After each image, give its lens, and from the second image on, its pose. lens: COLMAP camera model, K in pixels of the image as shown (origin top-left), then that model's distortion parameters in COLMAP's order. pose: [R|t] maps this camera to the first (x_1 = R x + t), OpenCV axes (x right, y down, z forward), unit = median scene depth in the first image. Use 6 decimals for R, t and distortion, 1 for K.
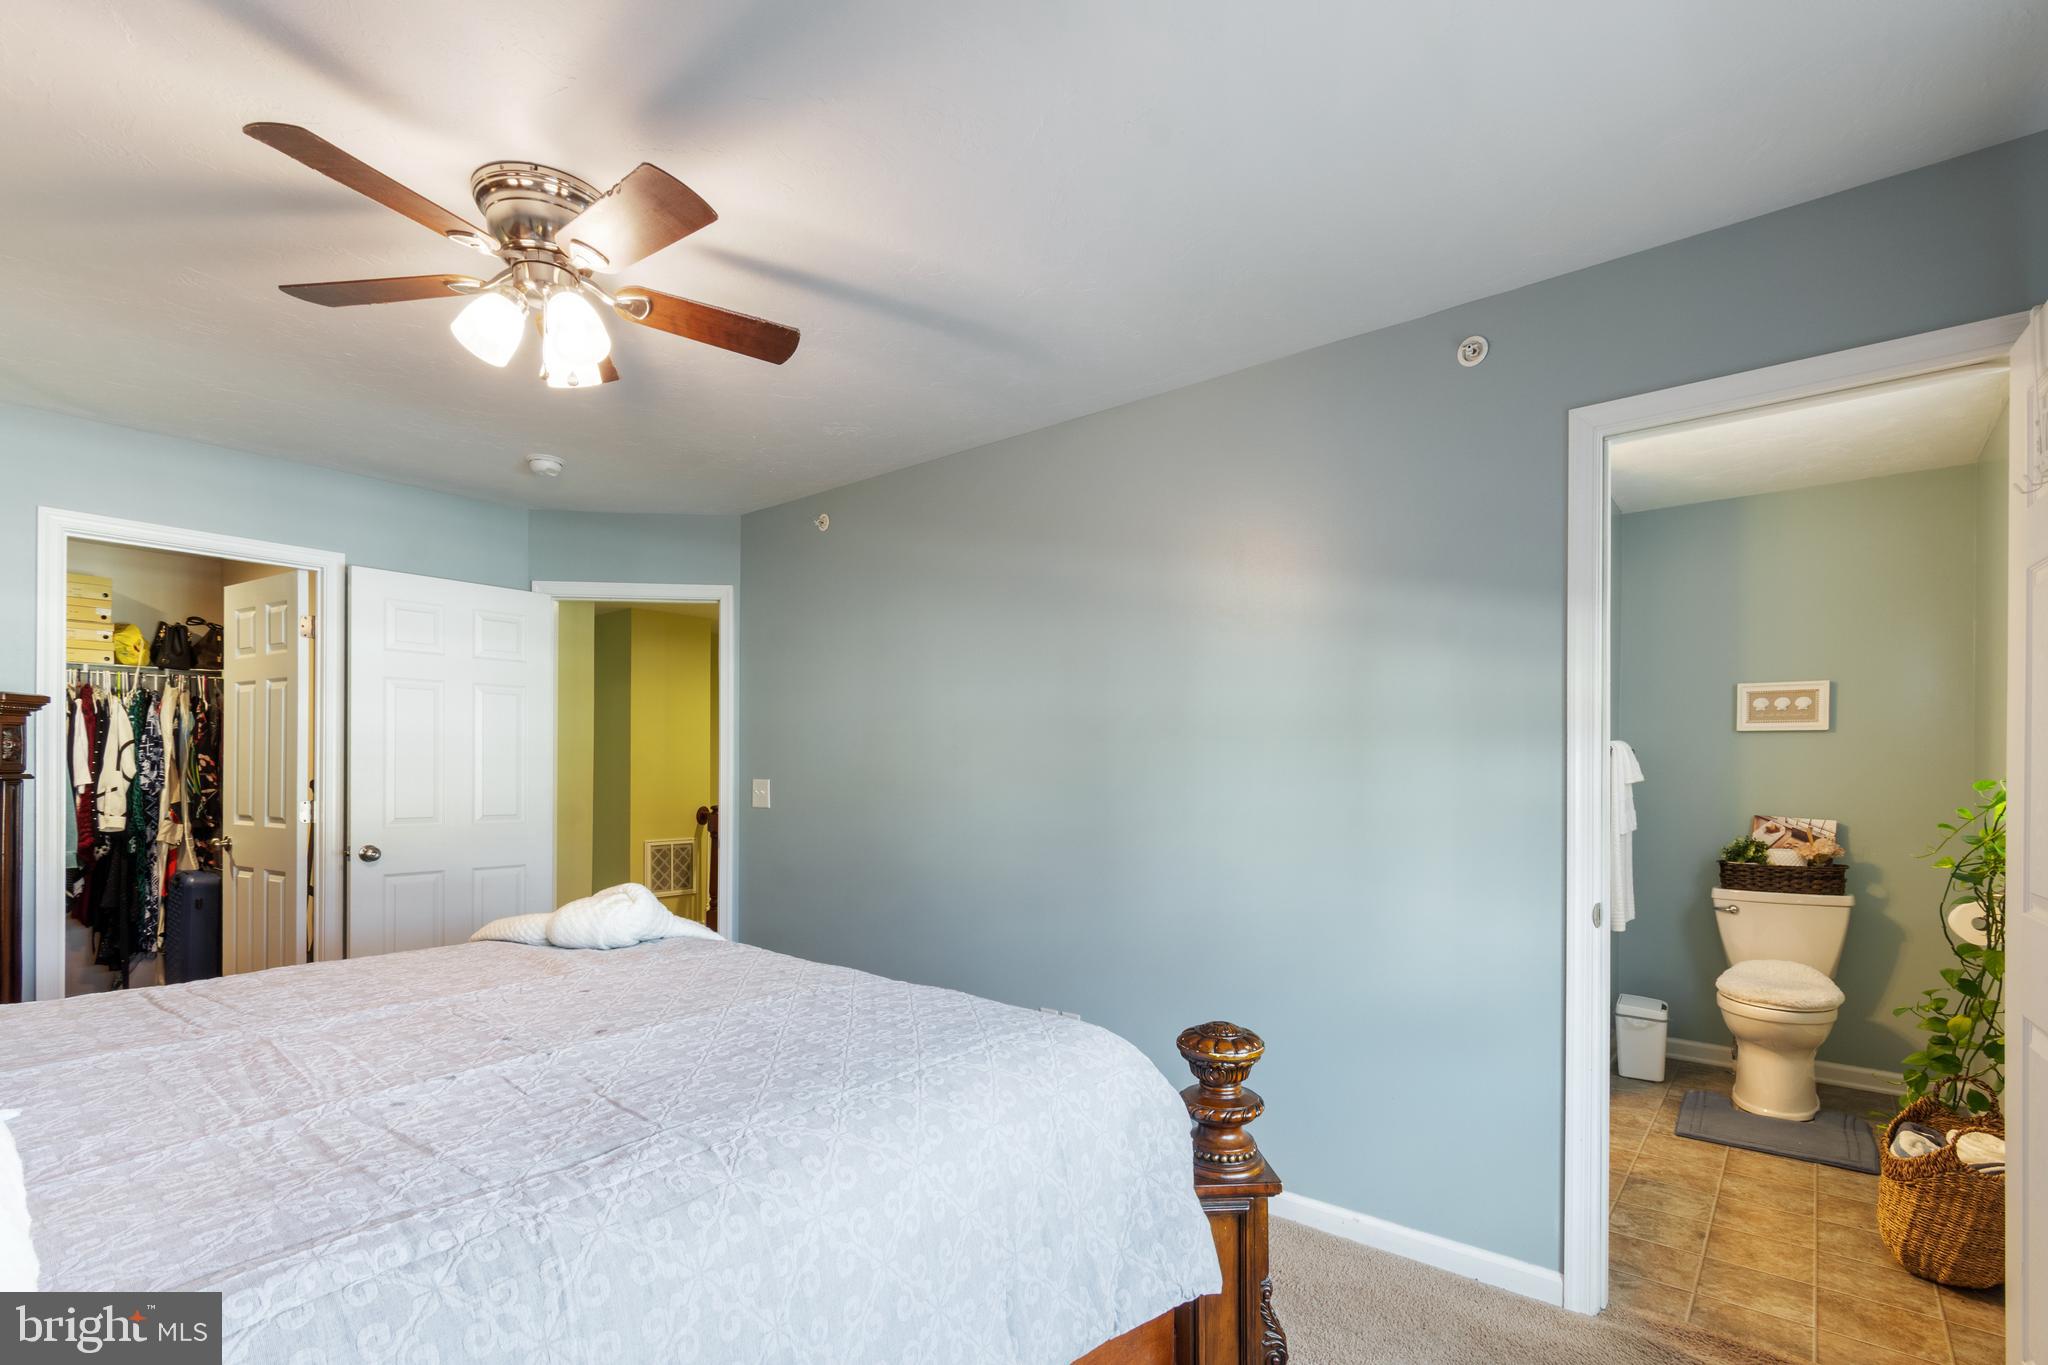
lens RADIAL K [[932.5, 0, 1056.3], [0, 932.5, 780.0], [0, 0, 1]] dist [0.000339, 0.000712]
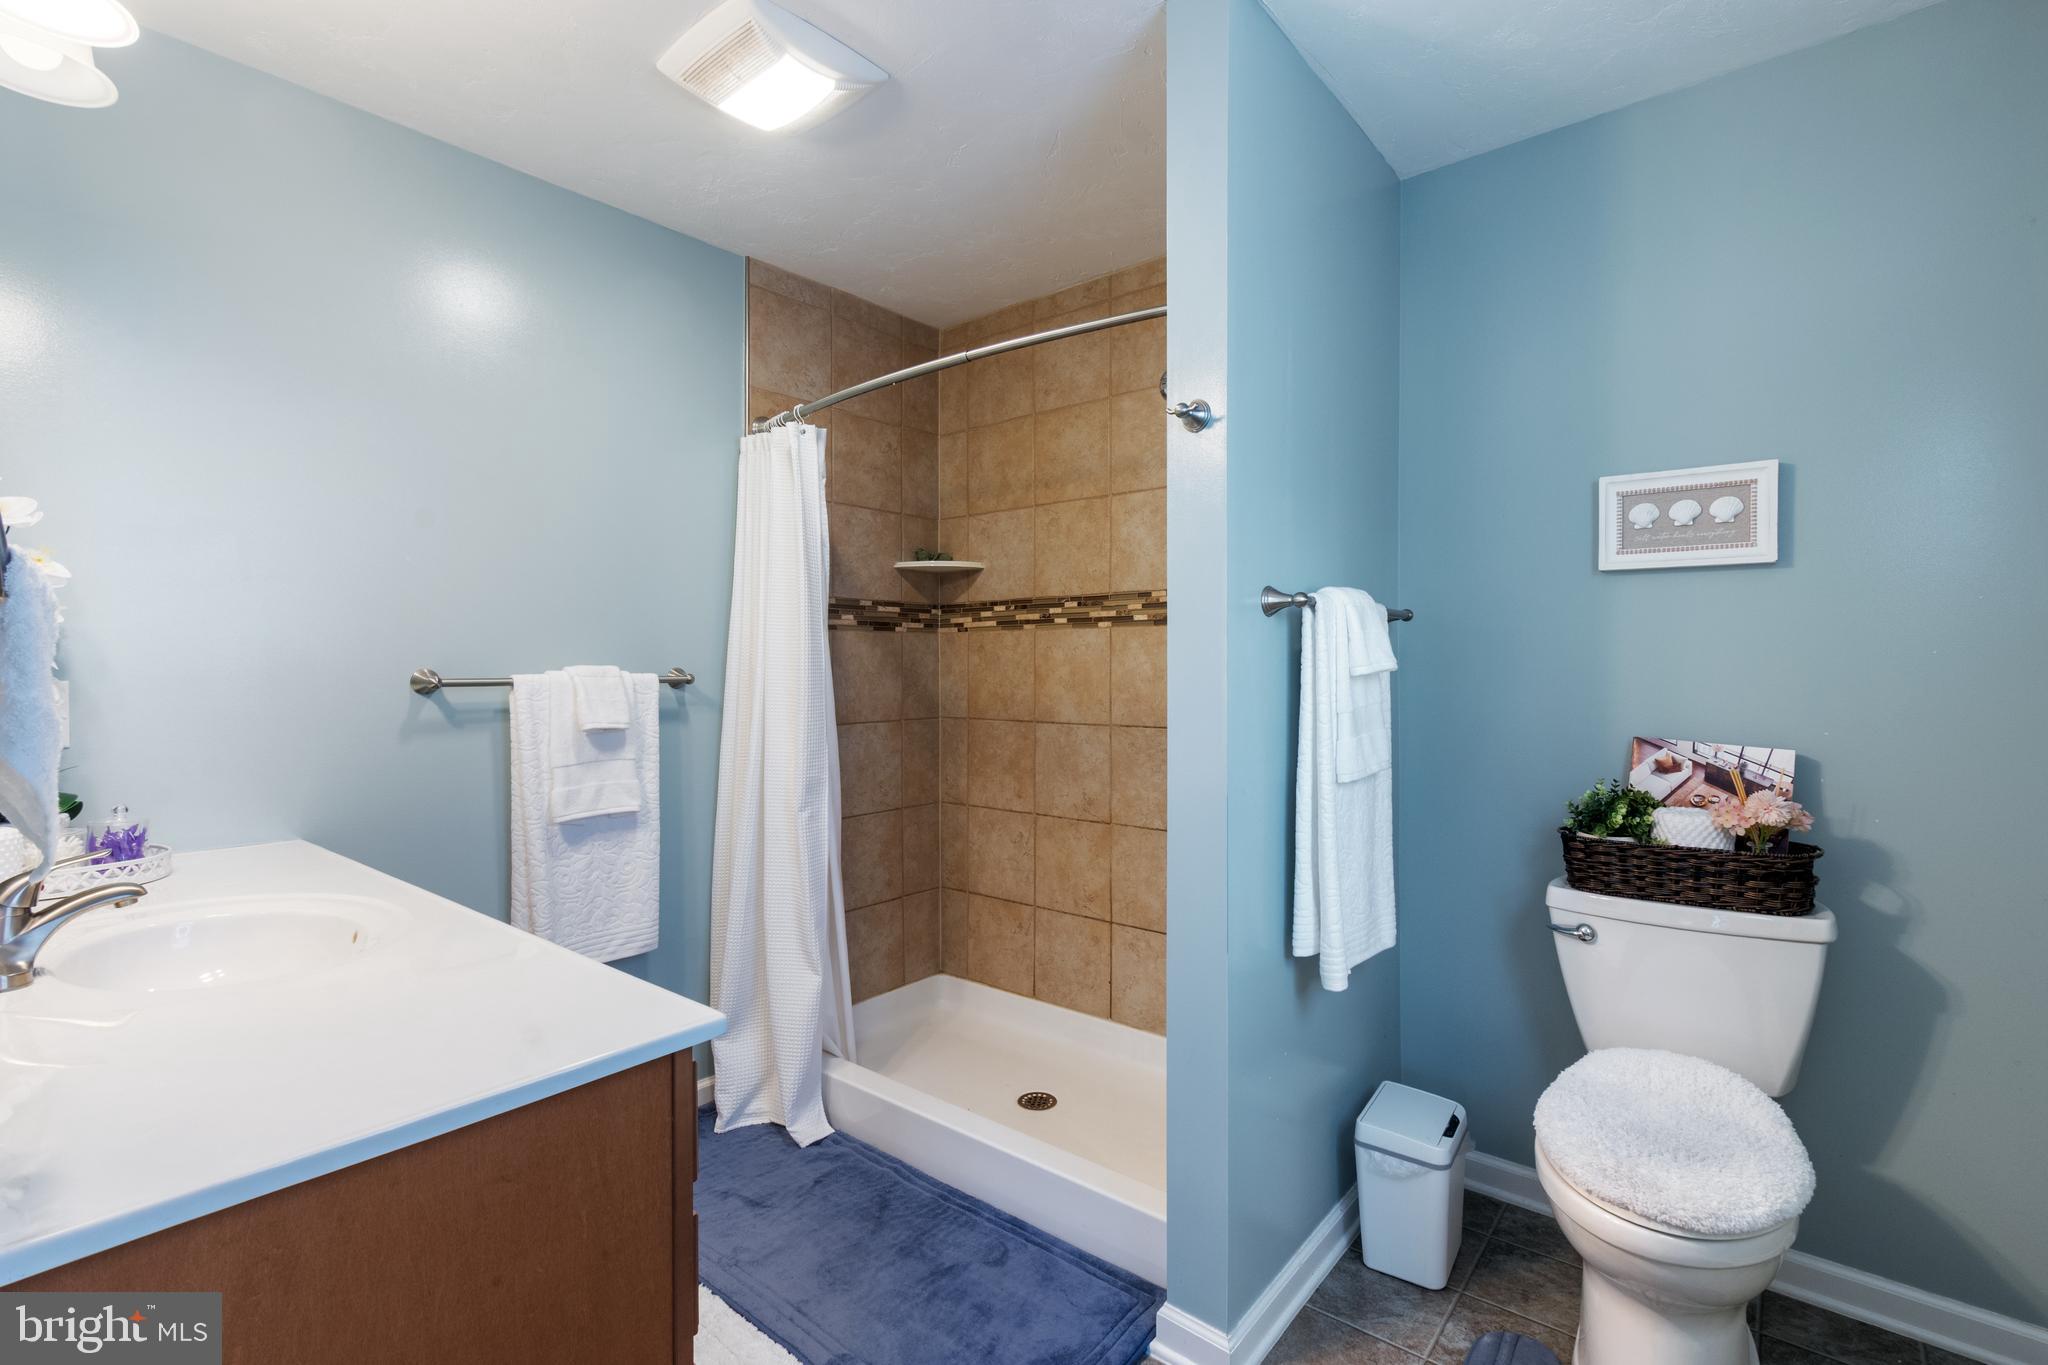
lens RADIAL K [[932.5, 0, 1028.2], [0, 932.5, 667.3], [0, 0, 1]] dist [0.000339, 0.000712]
pose [[0.999967, -0.007879, -0.002208, 0.436581], [0.007867, 0.999953, -0.005618, 0.000679], [0.002252, 0.005601, 0.999982, 0.511741]]
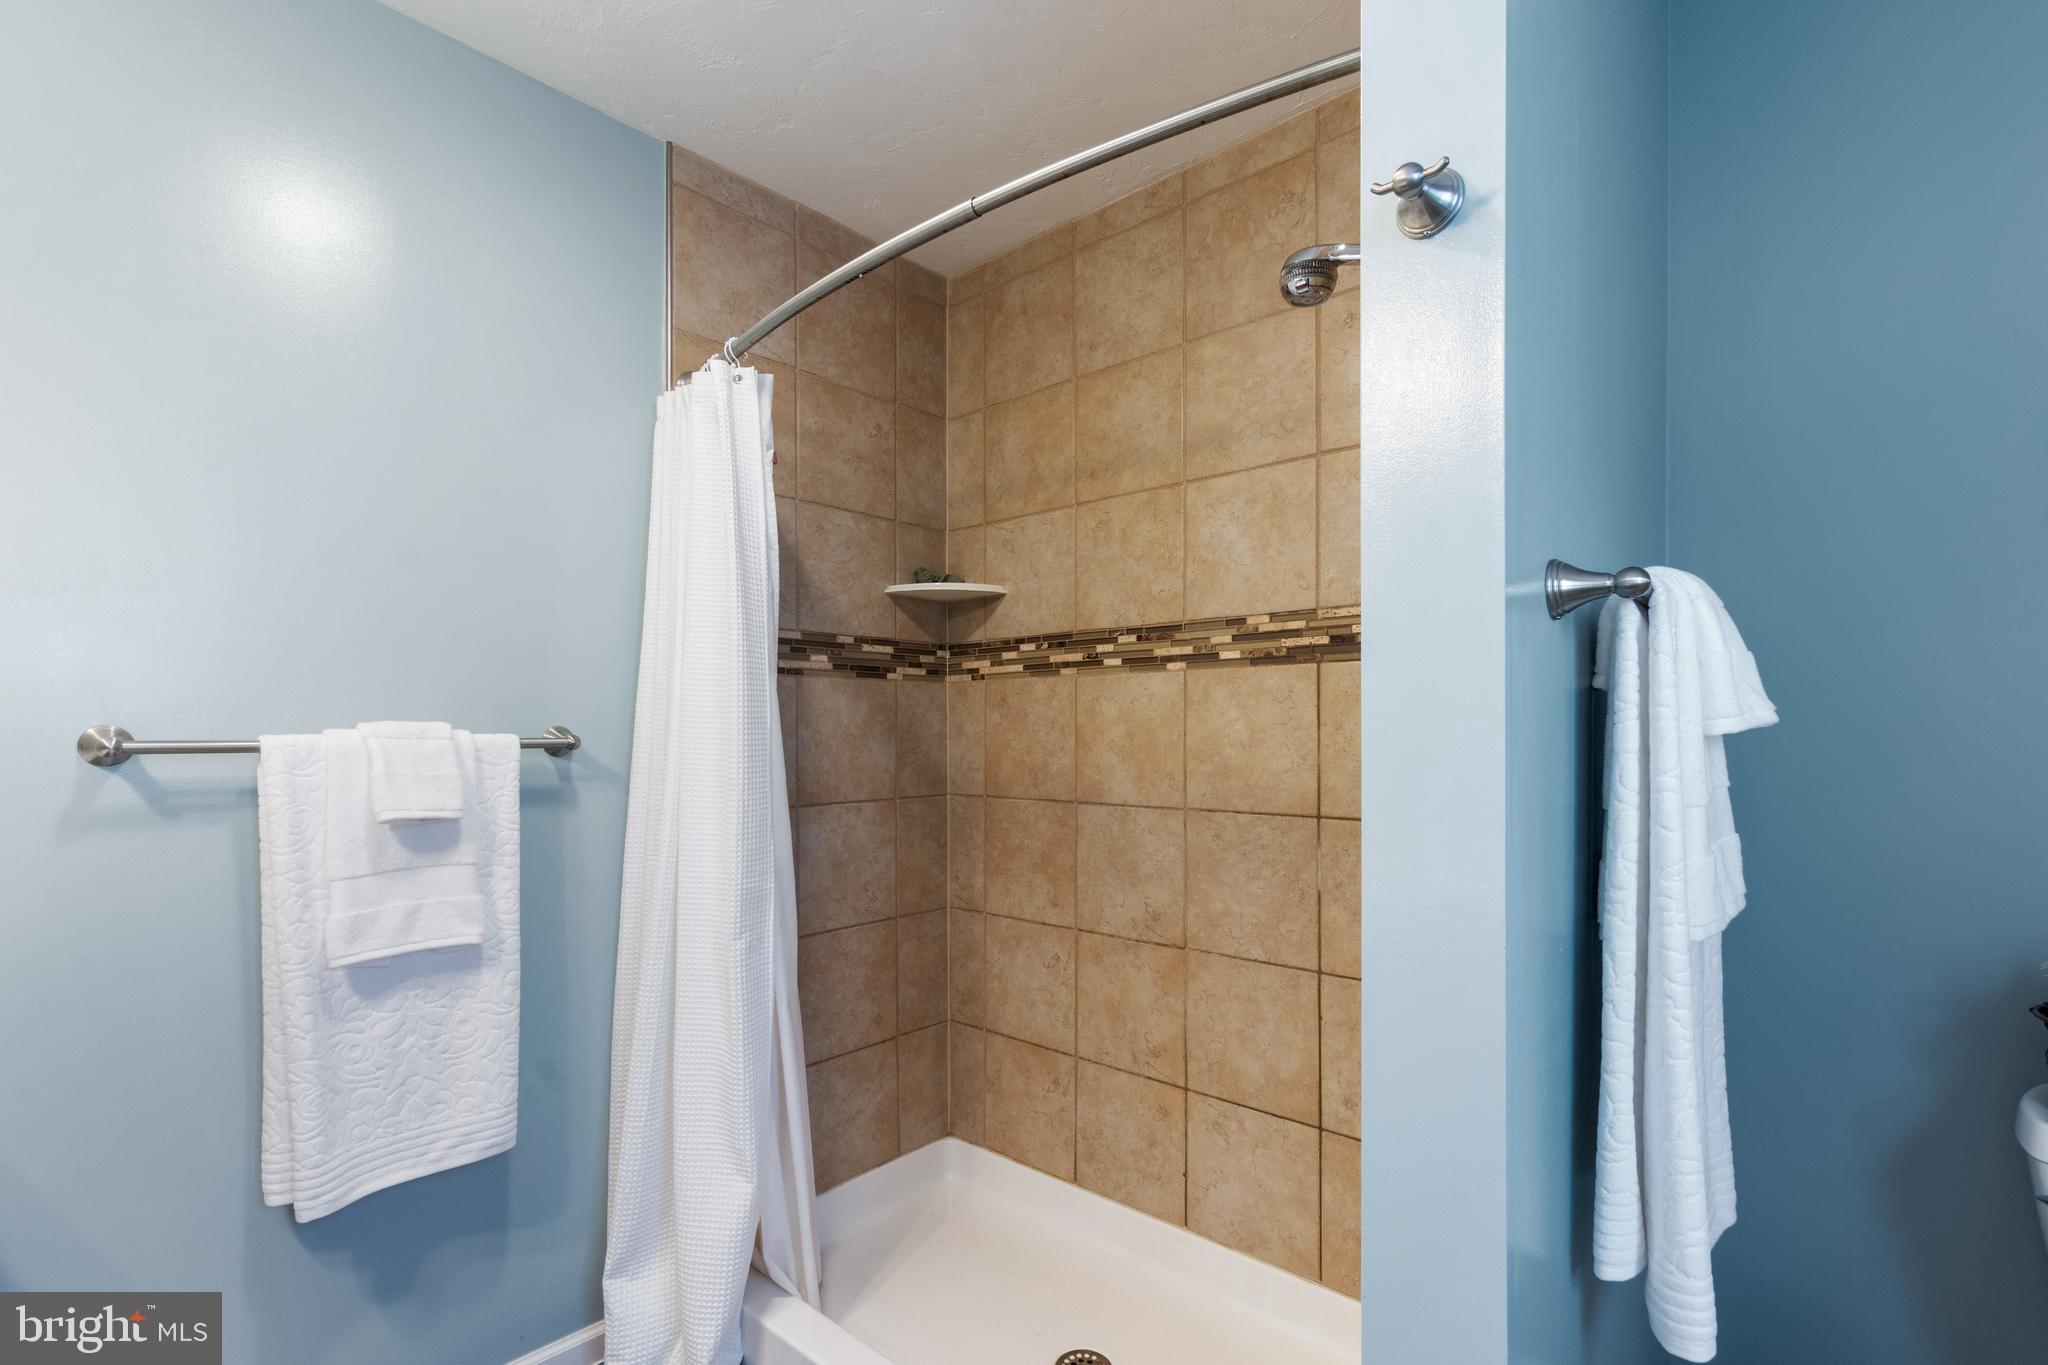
lens RADIAL K [[932.5, 0, 1003.5], [0, 932.5, 729.0], [0, 0, 1]] dist [0.000339, 0.000712]
pose [[0.998296, -0.008260, -0.057764, 0.429080], [0.007672, 0.999917, -0.010391, 0.003033], [0.057845, 0.009930, 0.998276, 0.726193]]
